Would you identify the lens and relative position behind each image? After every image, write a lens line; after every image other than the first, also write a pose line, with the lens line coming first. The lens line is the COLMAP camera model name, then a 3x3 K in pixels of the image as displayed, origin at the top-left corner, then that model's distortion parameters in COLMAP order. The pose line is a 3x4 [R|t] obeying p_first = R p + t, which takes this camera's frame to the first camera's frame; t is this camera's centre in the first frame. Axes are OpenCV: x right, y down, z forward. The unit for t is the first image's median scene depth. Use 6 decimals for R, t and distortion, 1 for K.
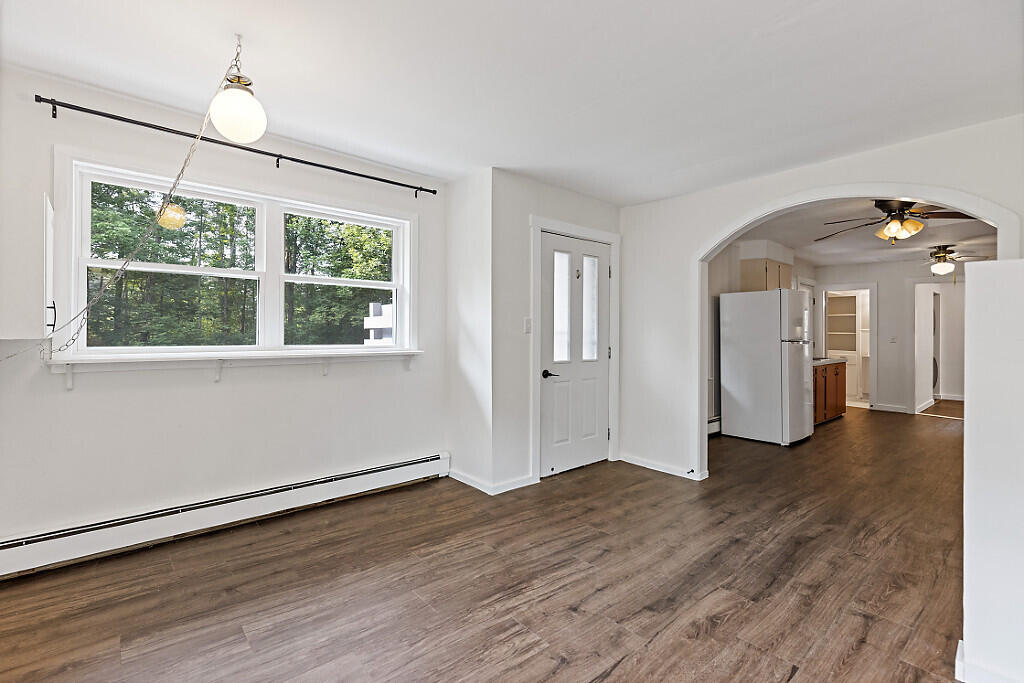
lens RADIAL K [[466.9, 0, 507.2], [0, 466.9, 338.0], [0, 0, 1]] dist [0.011498, -0.000699]
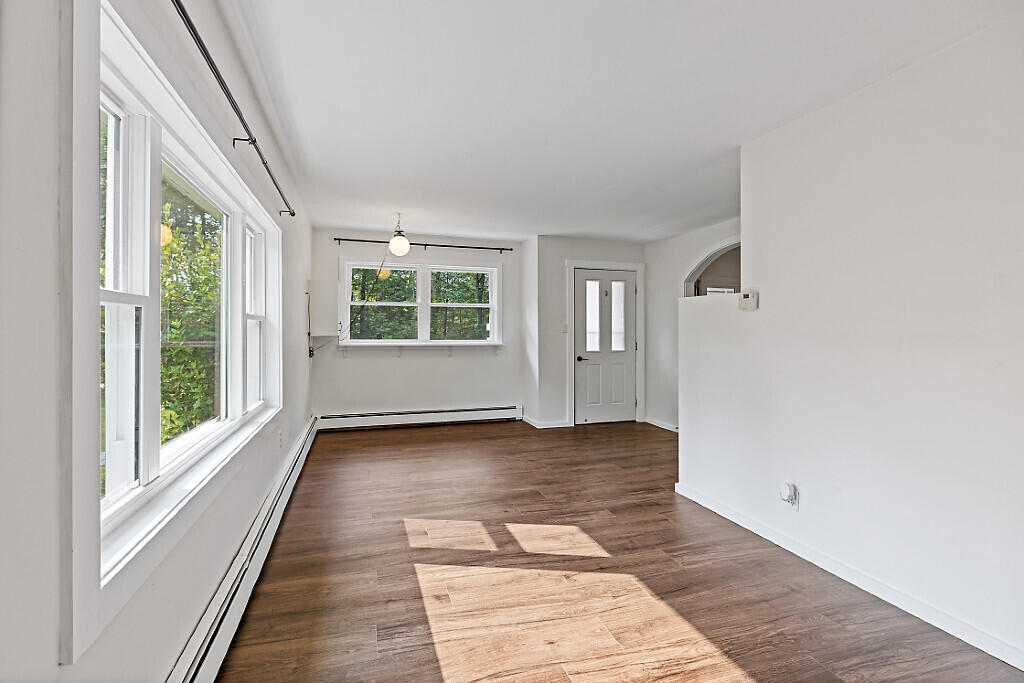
lens RADIAL K [[466.9, 0, 512.9], [0, 466.9, 342.3], [0, 0, 1]] dist [0.011498, -0.000699]
pose [[0.928792, 0.002083, -0.370597, 0.475843], [0.000313, 0.999979, 0.006405, 0.012074], [0.370603, -0.006065, 0.928772, -0.567016]]
